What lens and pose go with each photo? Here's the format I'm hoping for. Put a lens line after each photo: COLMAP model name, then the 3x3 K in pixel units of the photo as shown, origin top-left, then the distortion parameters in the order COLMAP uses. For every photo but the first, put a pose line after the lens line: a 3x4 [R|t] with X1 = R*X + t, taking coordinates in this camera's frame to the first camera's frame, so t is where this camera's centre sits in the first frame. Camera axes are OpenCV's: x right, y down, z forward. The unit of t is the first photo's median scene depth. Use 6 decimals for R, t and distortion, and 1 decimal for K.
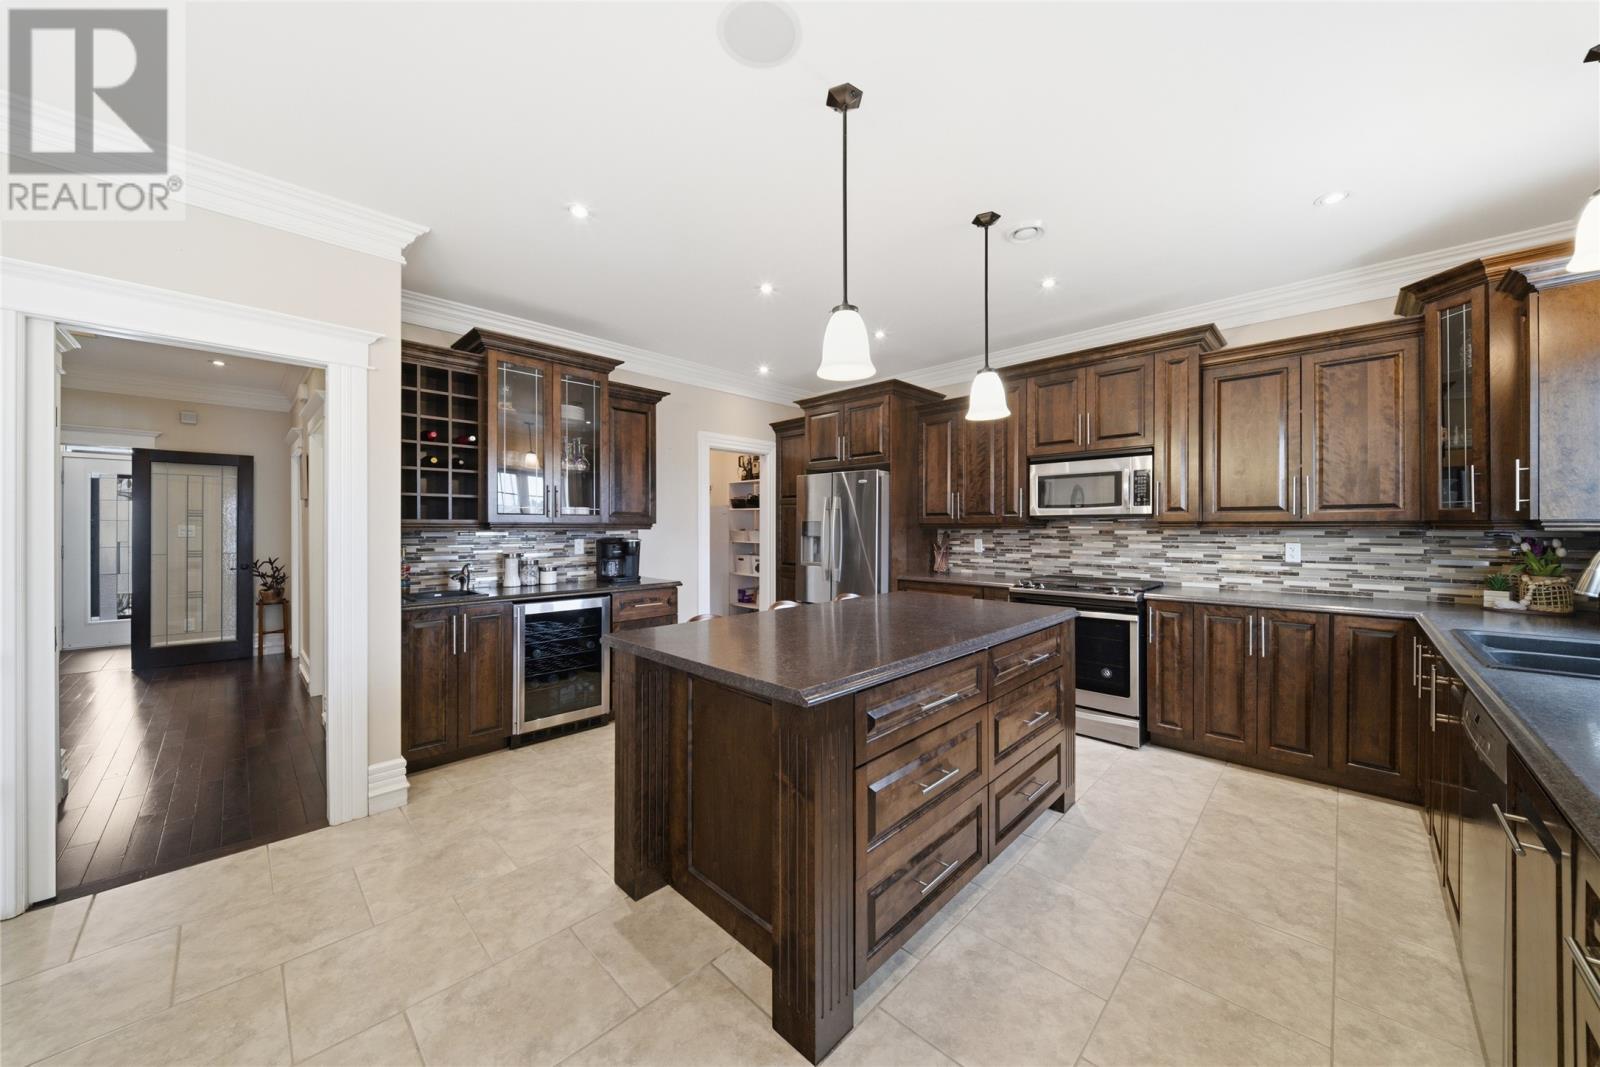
lens RADIAL K [[557.4, 0, 801.2], [0, 557.4, 528.5], [0, 0, 1]] dist [0.009875, -0.006851]
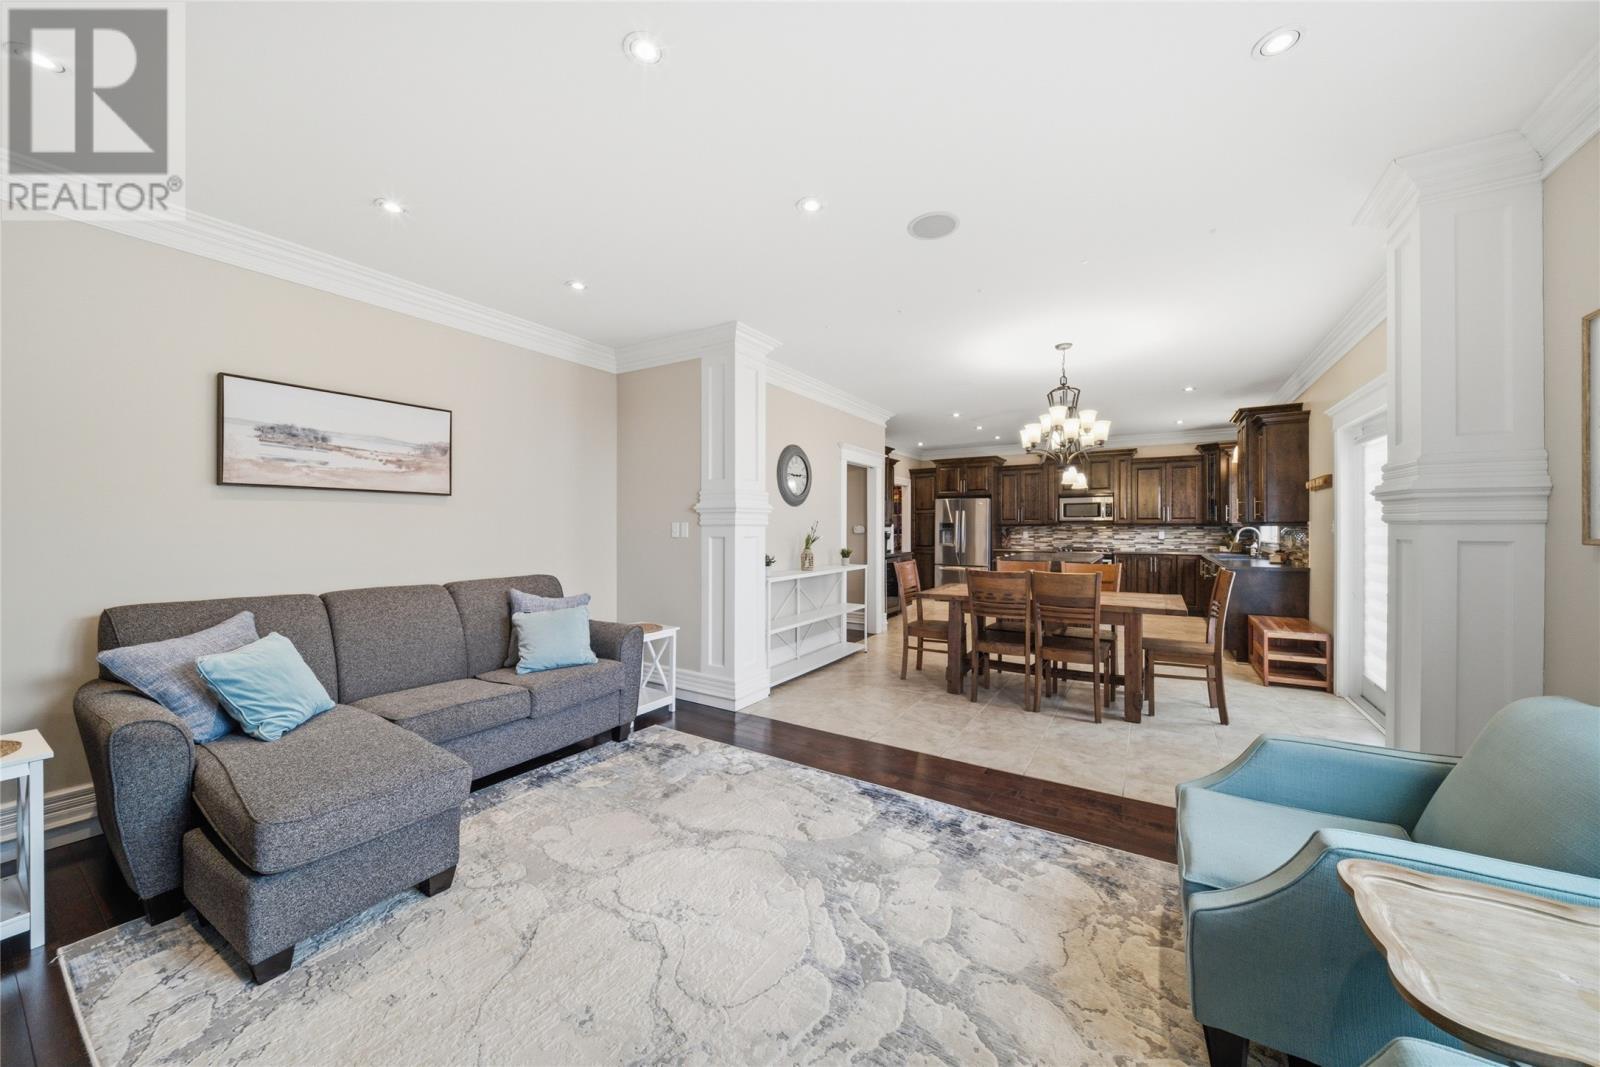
lens RADIAL K [[557.4, 0, 801.2], [0, 557.4, 528.5], [0, 0, 1]] dist [0.009875, -0.006851]
pose [[0.976959, -0.002443, 0.213412, -1.160980], [0.001992, 0.999995, 0.002329, 0.001769], [-0.213417, -0.001851, 0.976959, -1.046351]]
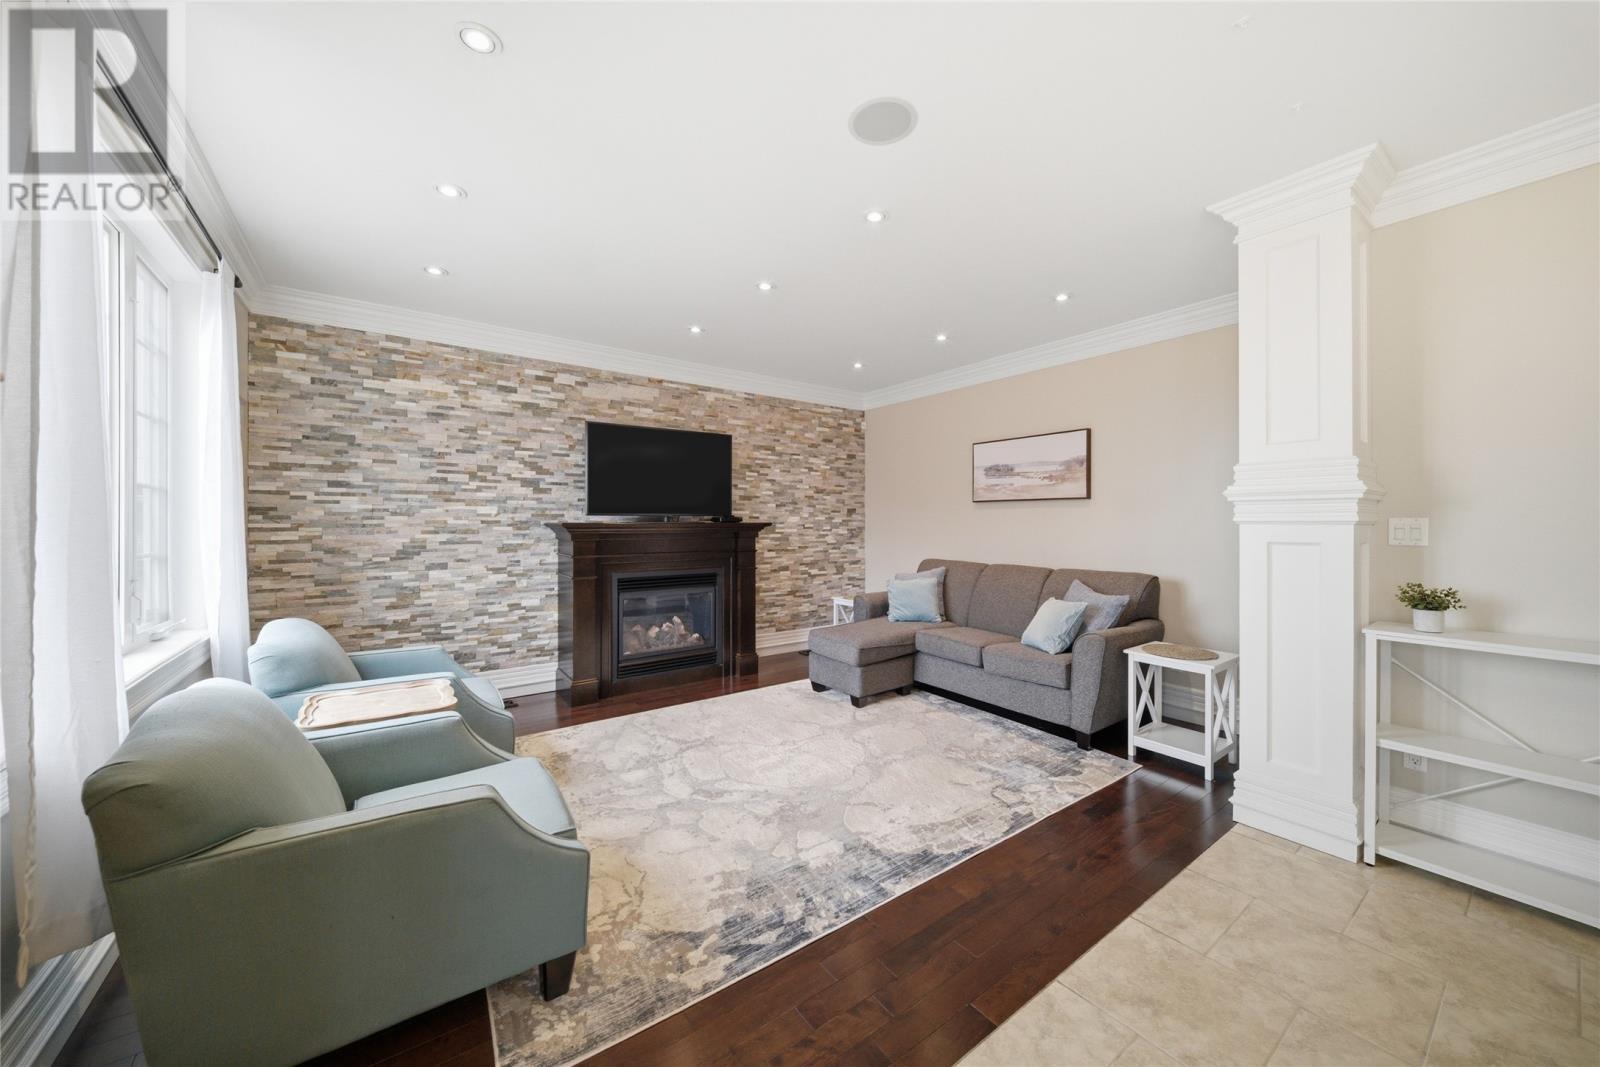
lens RADIAL K [[557.4, 0, 801.2], [0, 557.4, 528.5], [0, 0, 1]] dist [0.009875, -0.006851]
pose [[-0.164588, 0.005253, -0.986348, -0.339352], [-0.002861, 0.999979, 0.005803, 0.003141], [0.986358, 0.003777, -0.164570, -0.398012]]
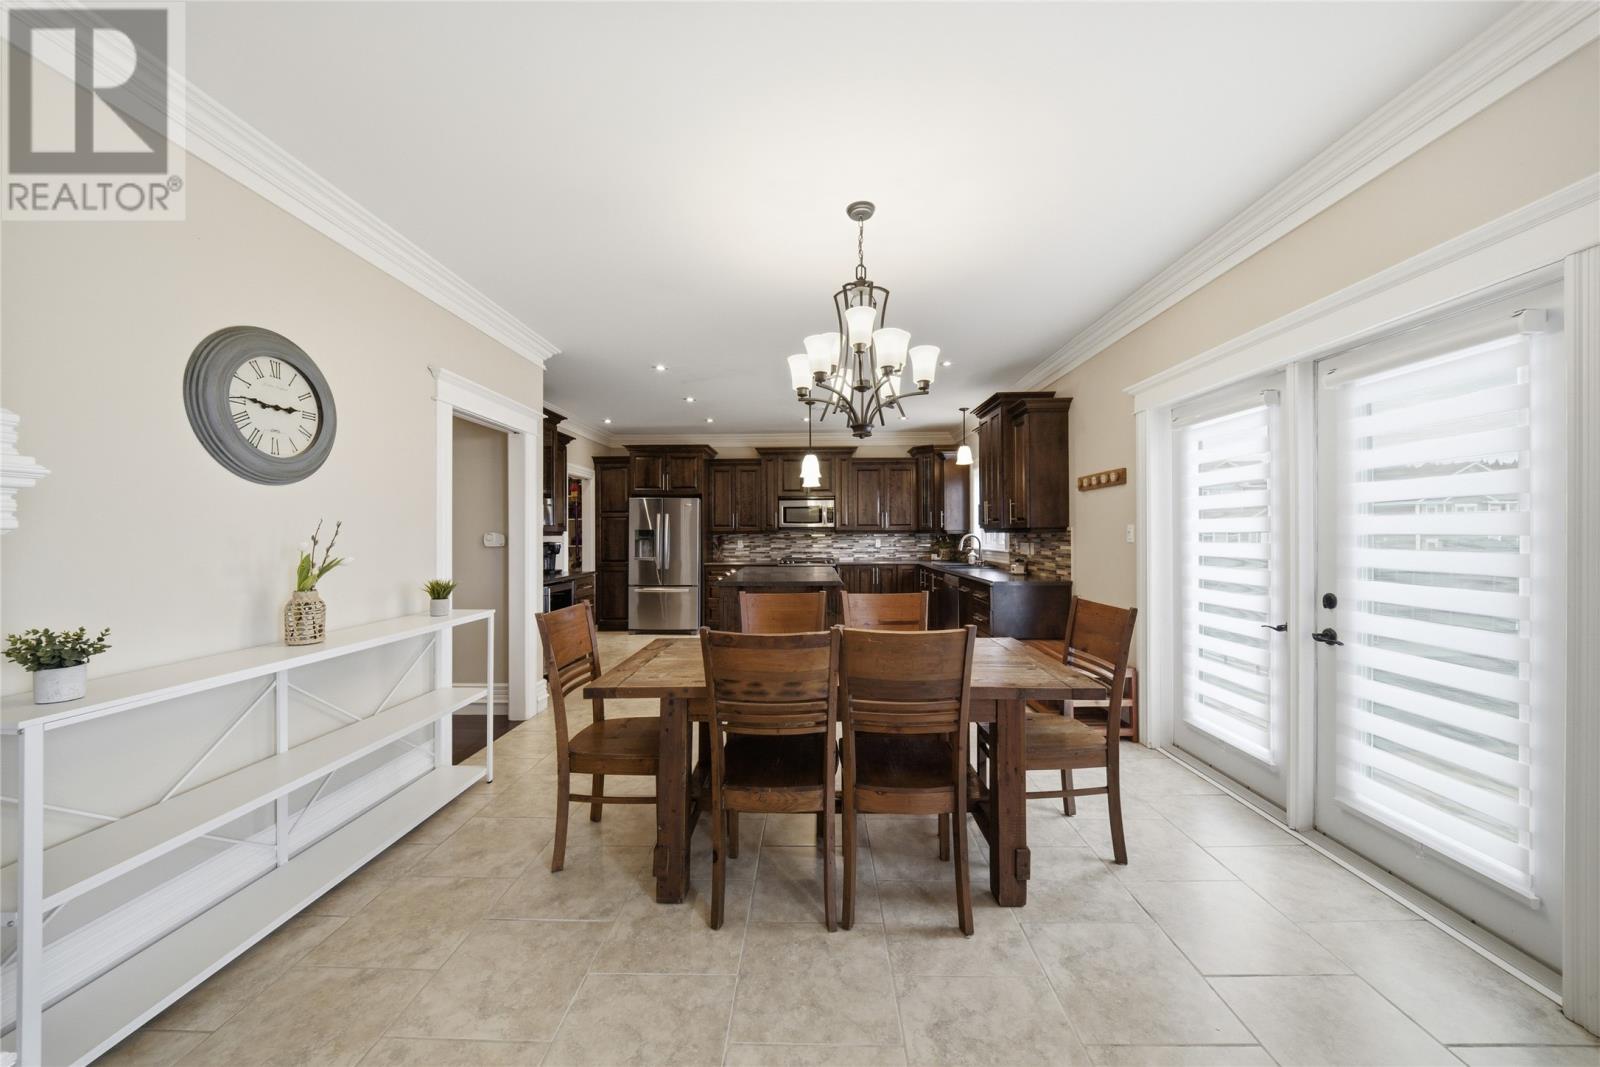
lens RADIAL K [[557.4, 0, 801.2], [0, 557.4, 528.5], [0, 0, 1]] dist [0.009875, -0.006851]
pose [[0.731253, 0.002785, 0.682100, -0.882318], [0.005930, 0.999928, -0.010439, 0.002278], [-0.682080, 0.011678, 0.731184, -0.468985]]
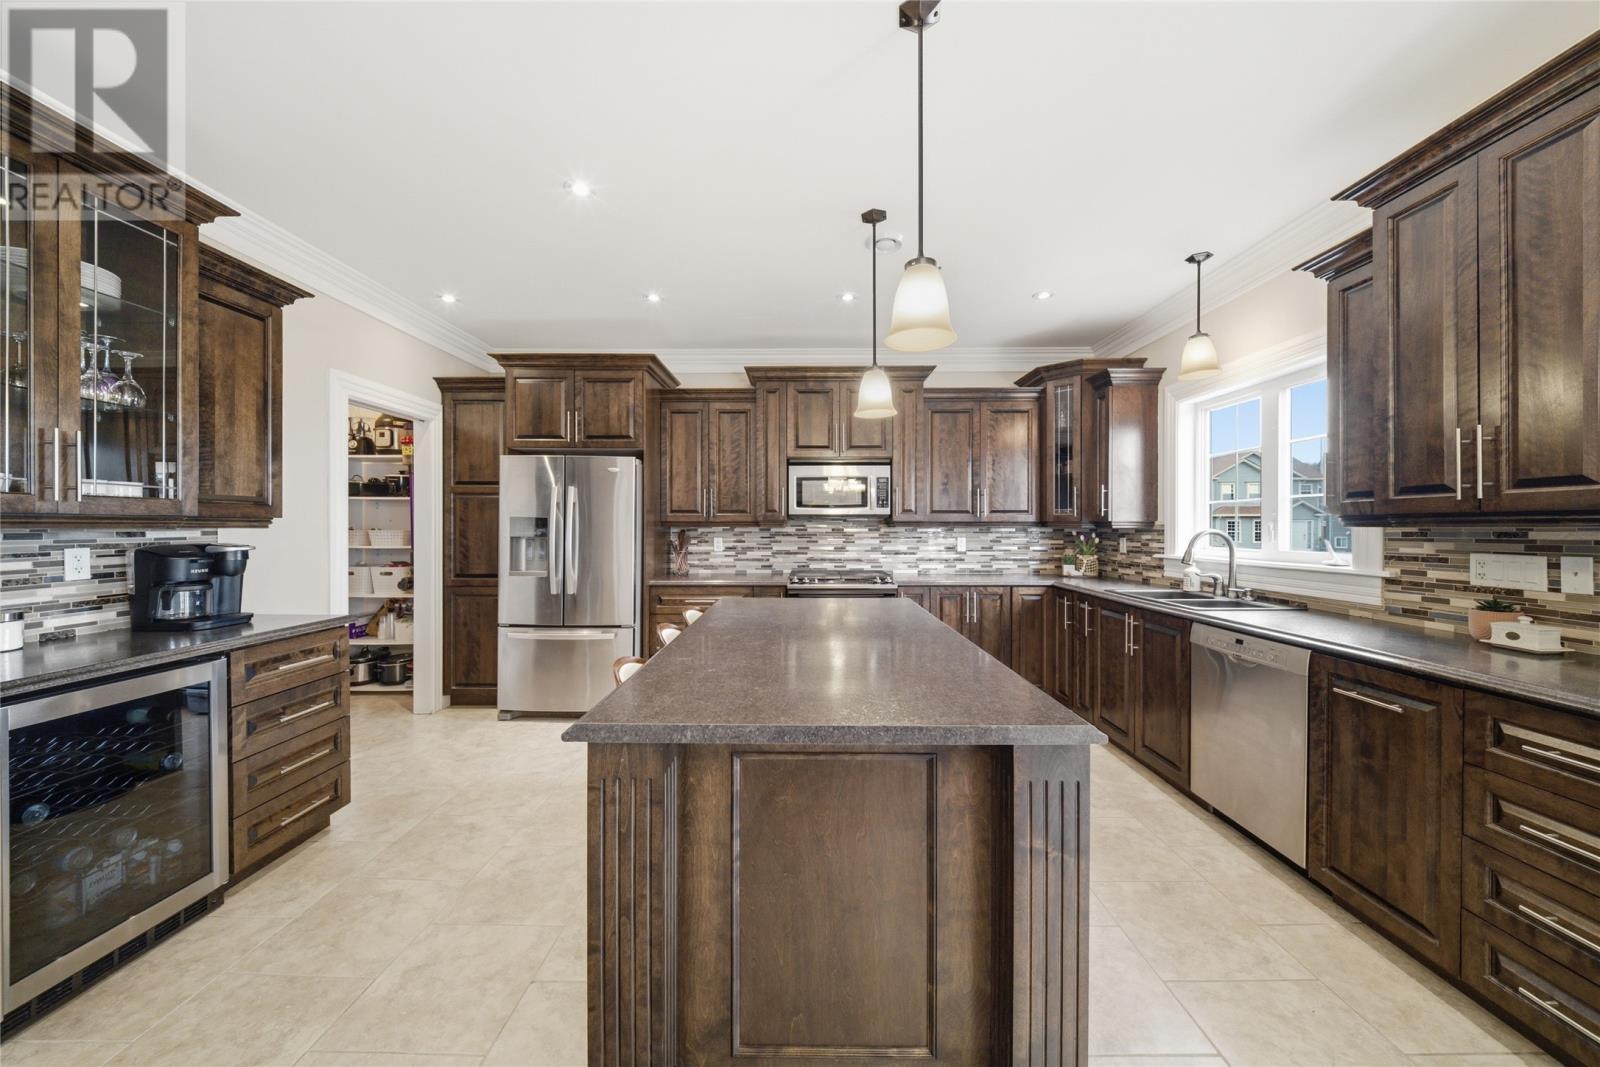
lens RADIAL K [[557.4, 0, 801.2], [0, 557.4, 528.5], [0, 0, 1]] dist [0.009875, -0.006851]
pose [[0.720317, -0.001732, 0.693642, -0.309163], [0.000637, 0.999998, 0.001834, 0.001487], [-0.693644, -0.000879, 0.720317, 0.251803]]
